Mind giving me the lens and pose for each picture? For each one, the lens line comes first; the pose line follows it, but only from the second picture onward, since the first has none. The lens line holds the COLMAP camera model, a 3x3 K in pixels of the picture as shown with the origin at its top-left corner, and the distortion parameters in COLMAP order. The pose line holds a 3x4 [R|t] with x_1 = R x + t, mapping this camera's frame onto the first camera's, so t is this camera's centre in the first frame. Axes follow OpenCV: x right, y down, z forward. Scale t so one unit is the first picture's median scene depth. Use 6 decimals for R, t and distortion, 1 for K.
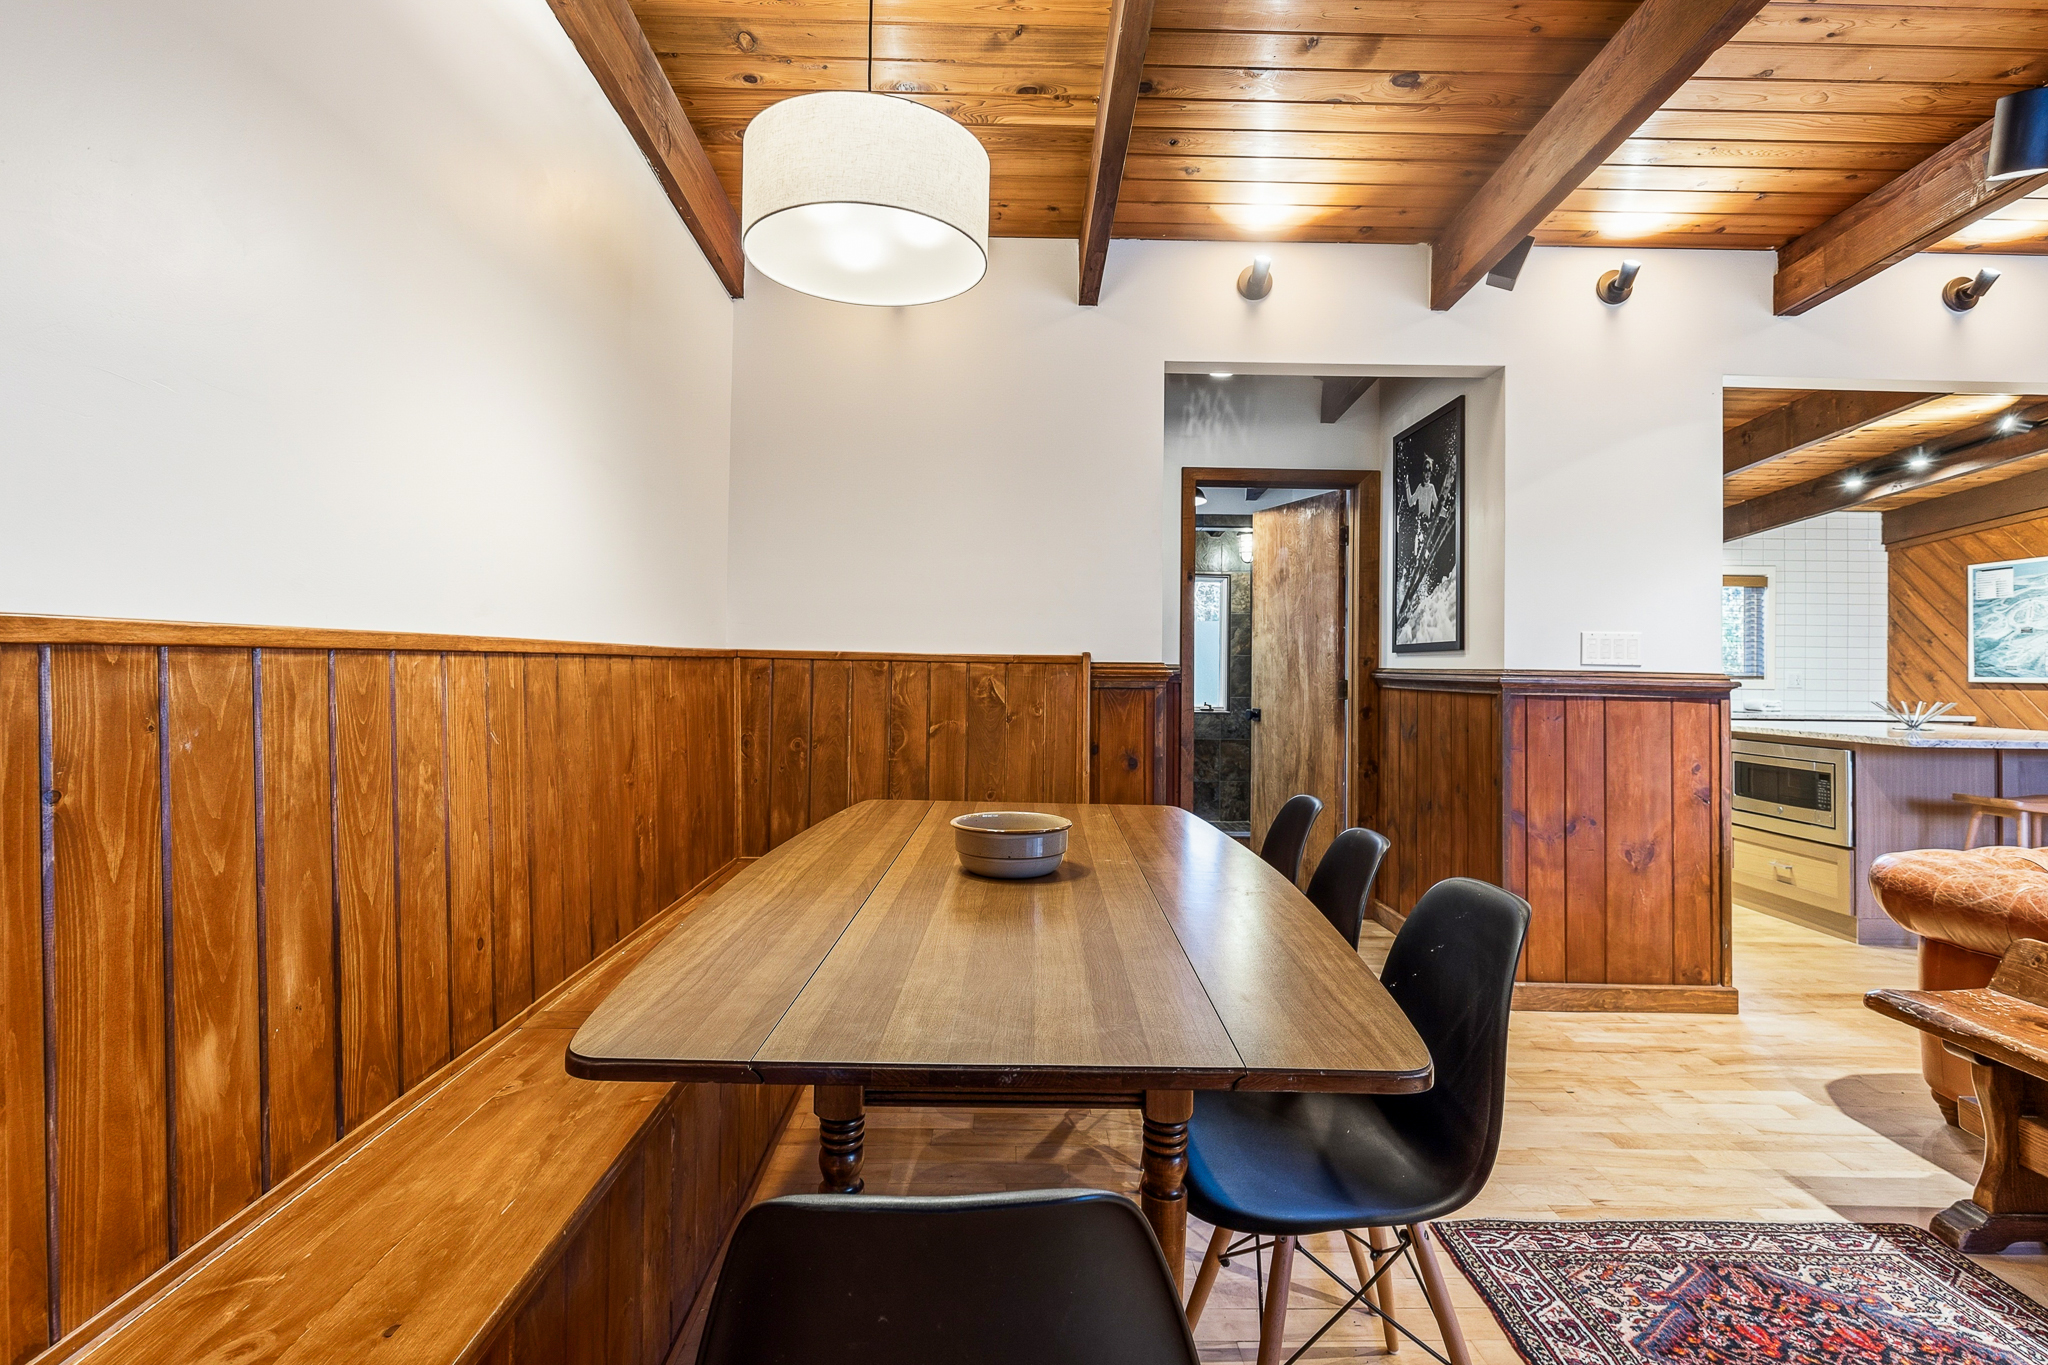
lens RADIAL K [[969.9, 0, 1029.1], [0, 969.9, 651.8], [0, 0, 1]] dist [0.002644, 0.000909]
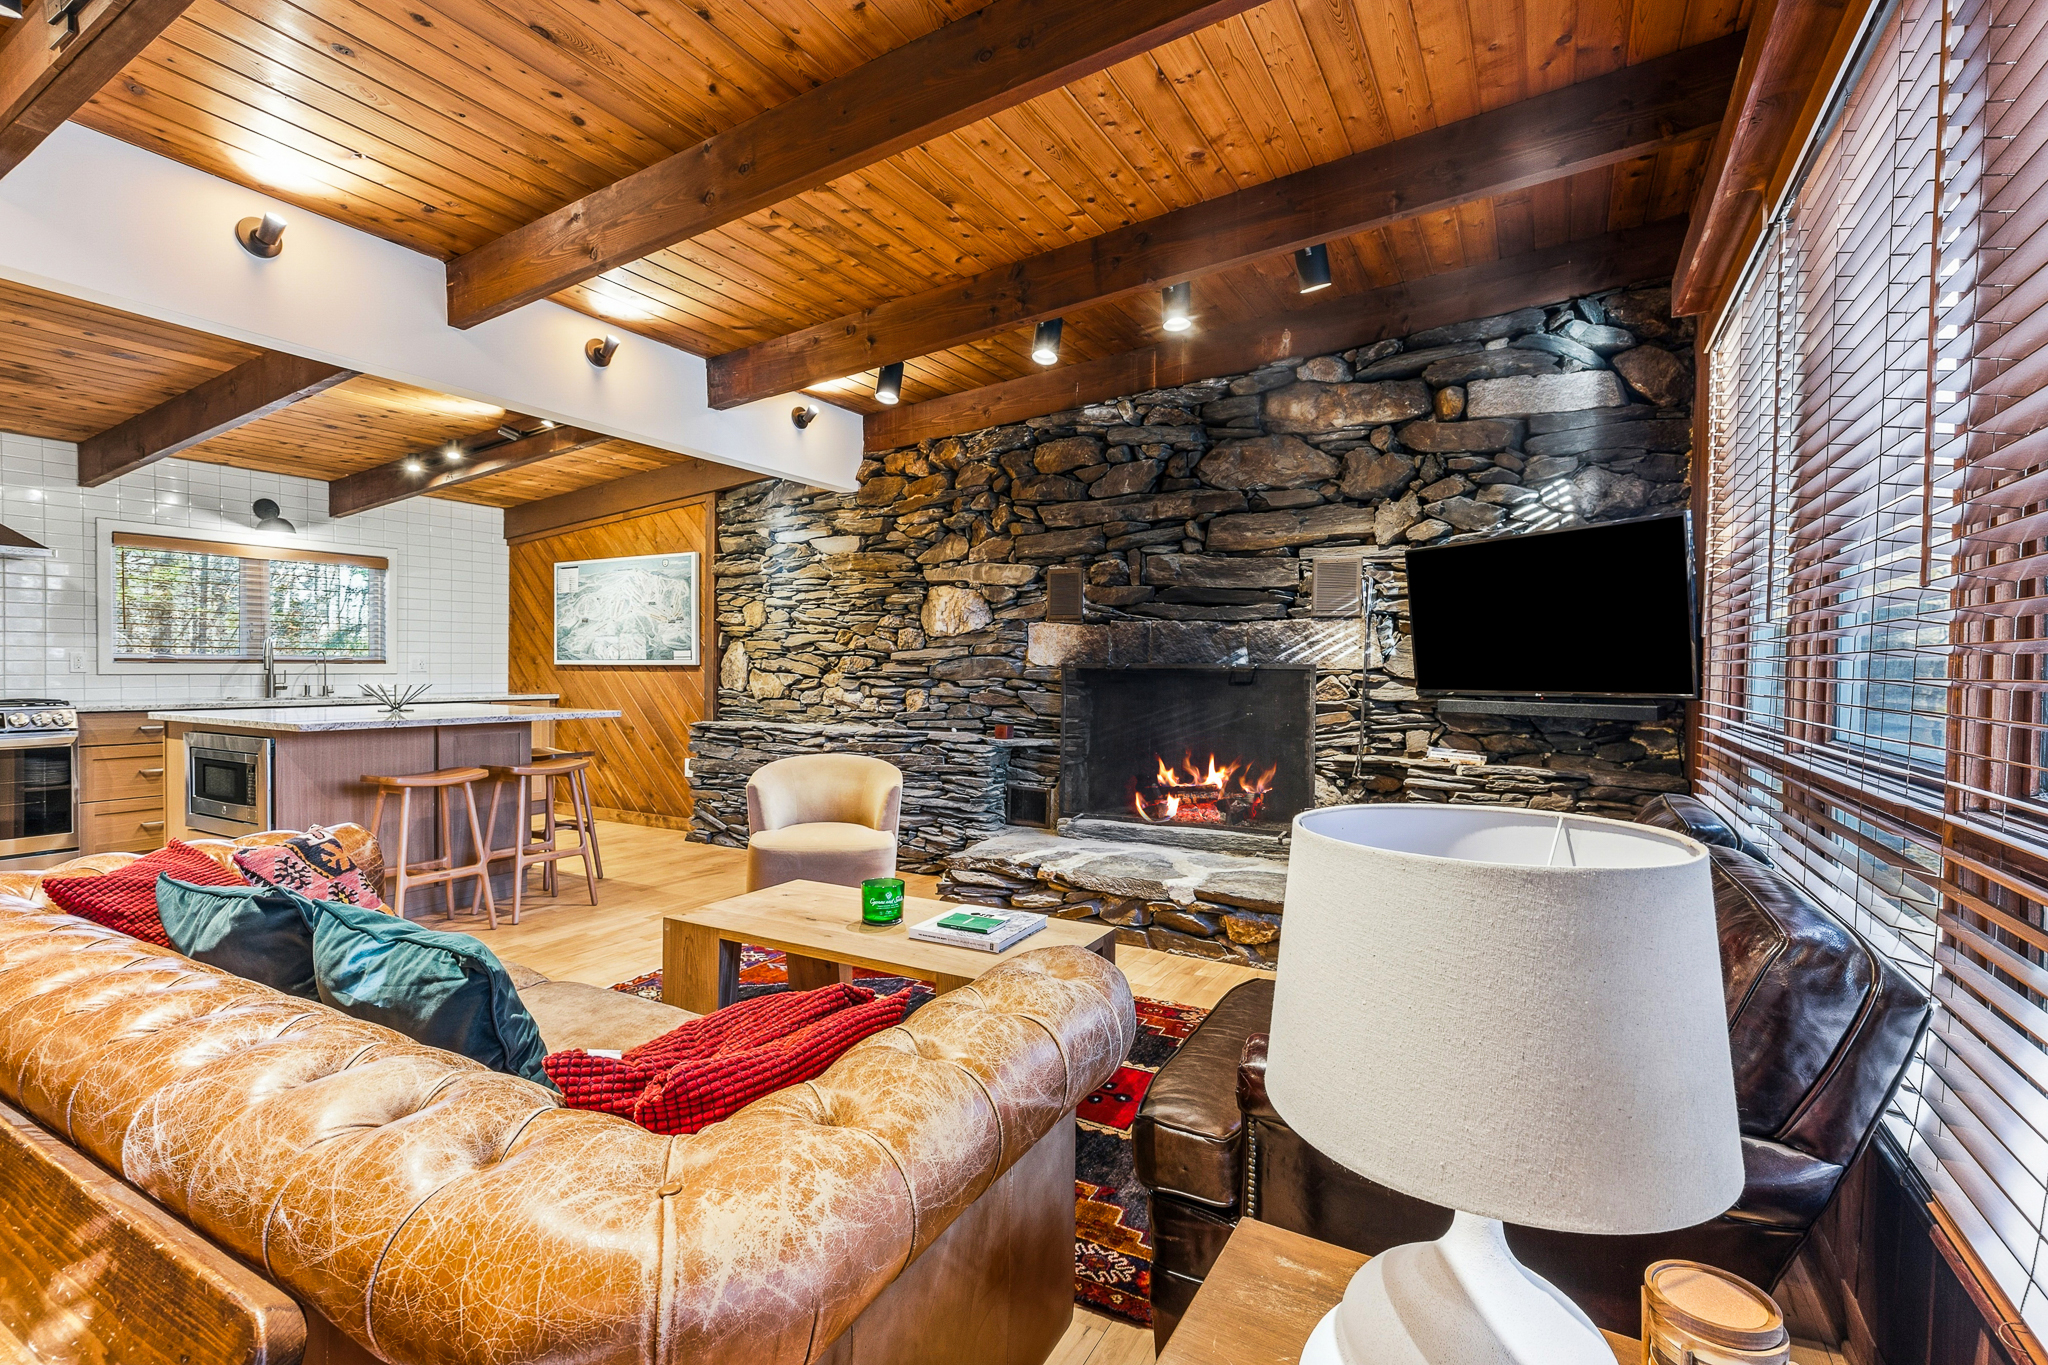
lens RADIAL K [[925.5, 0, 1020.7], [0, 925.5, 676.7], [0, 0, 1]] dist [0.000054, -0.001290]
pose [[0.505357, -0.018063, 0.862721, 0.271164], [-0.014546, 0.999461, 0.029447, 0.004662], [-0.862788, -0.027431, 0.504822, -0.027016]]
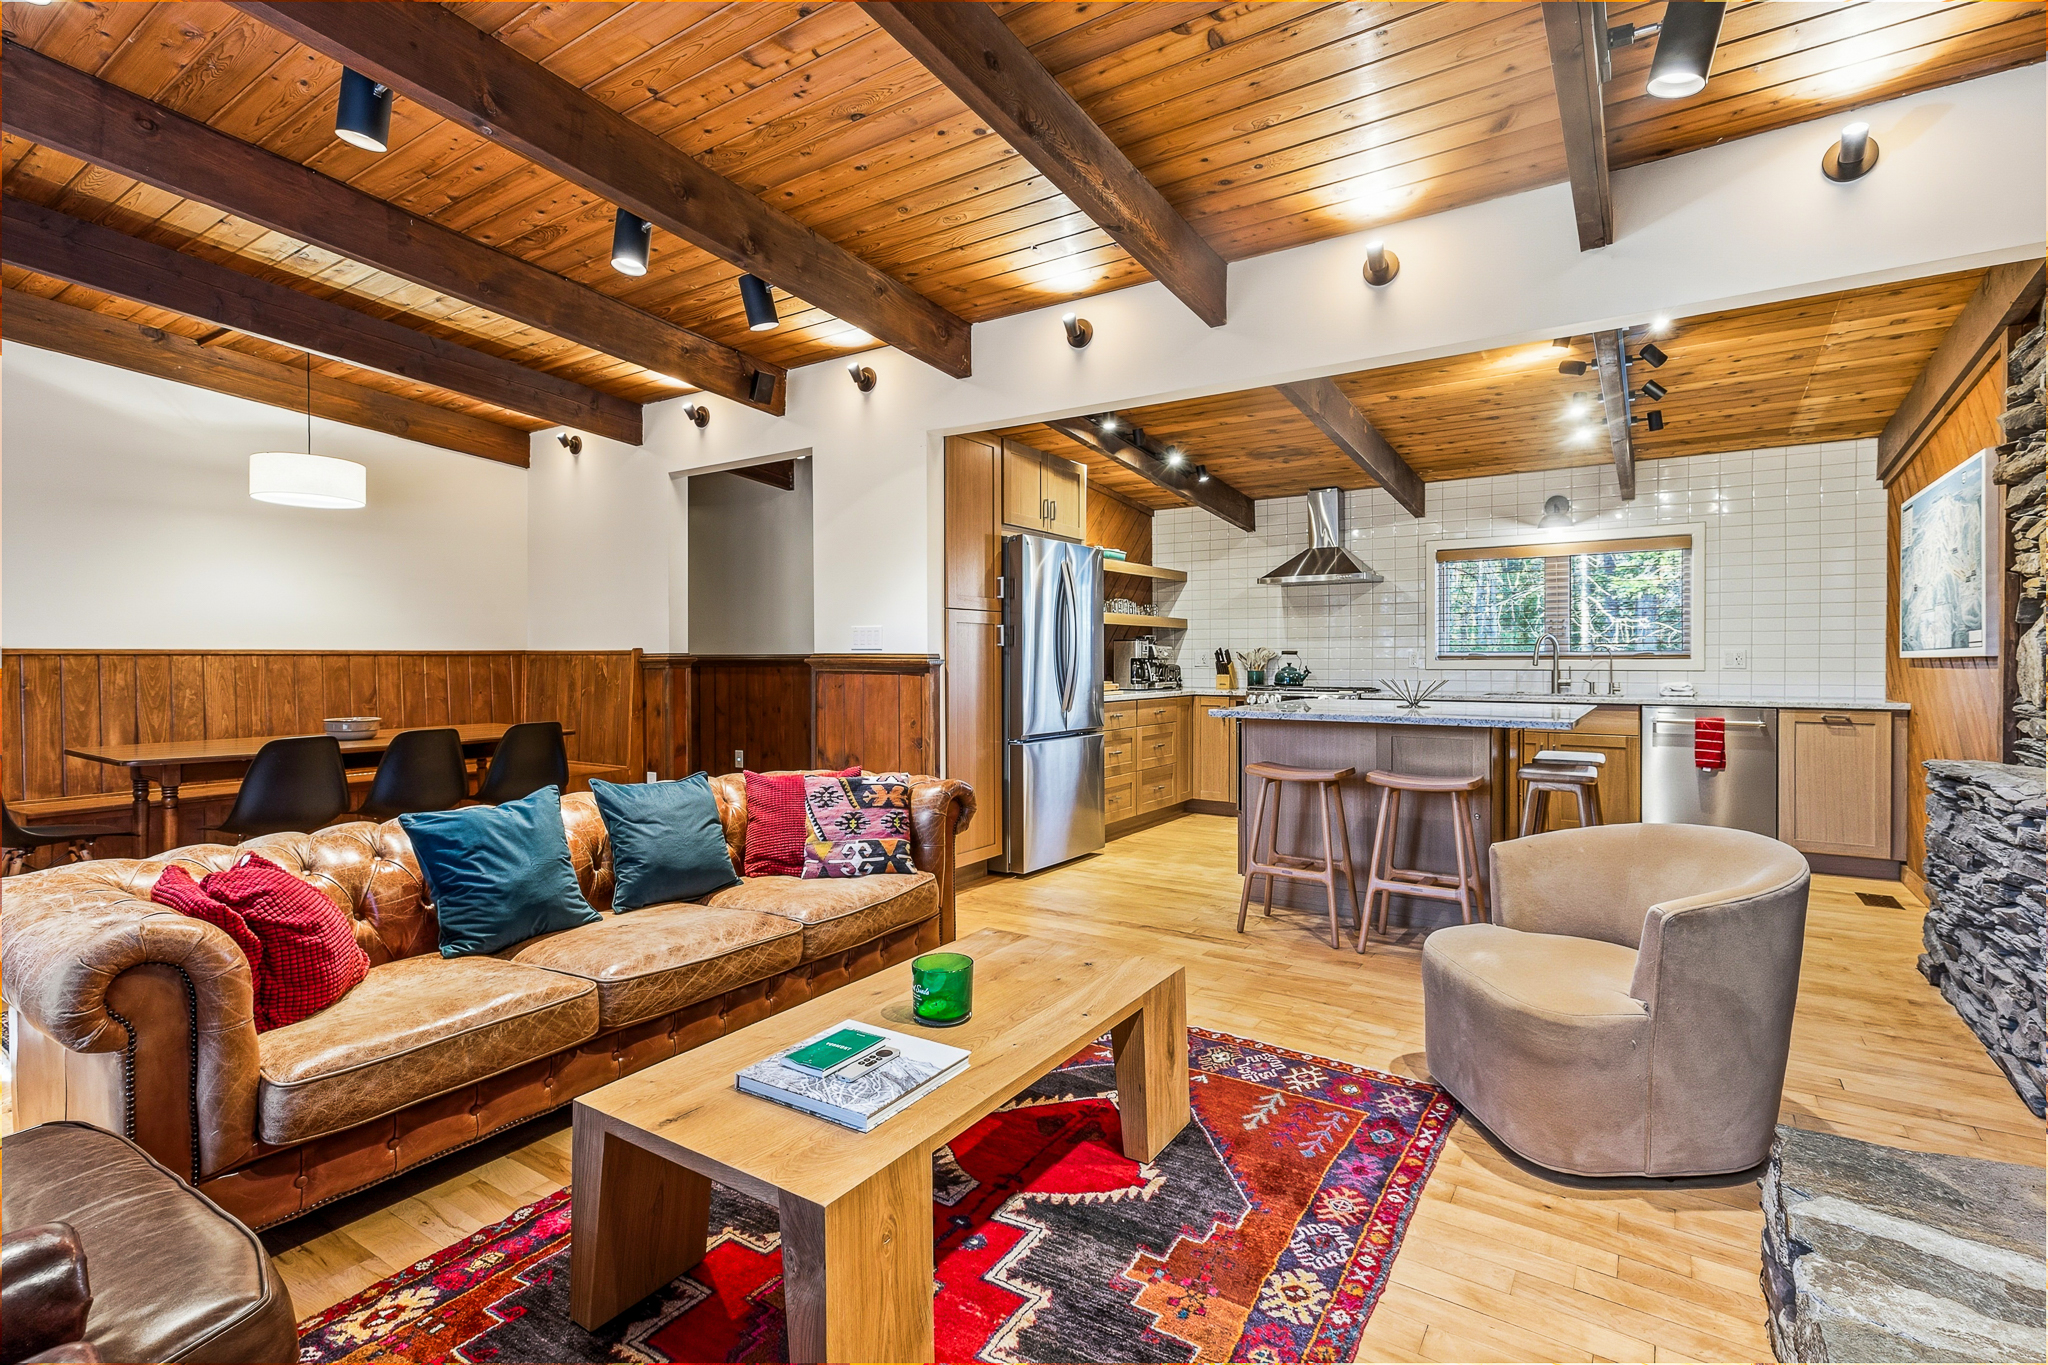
lens RADIAL K [[938.9, 0, 1021.7], [0, 938.9, 655.5], [0, 0, 1]] dist [0.000268, -0.001288]
pose [[0.821341, -0.017298, -0.570174, 0.744089], [0.021583, 0.999767, 0.000760, 0.012771], [0.570028, -0.012930, 0.821523, 0.002768]]
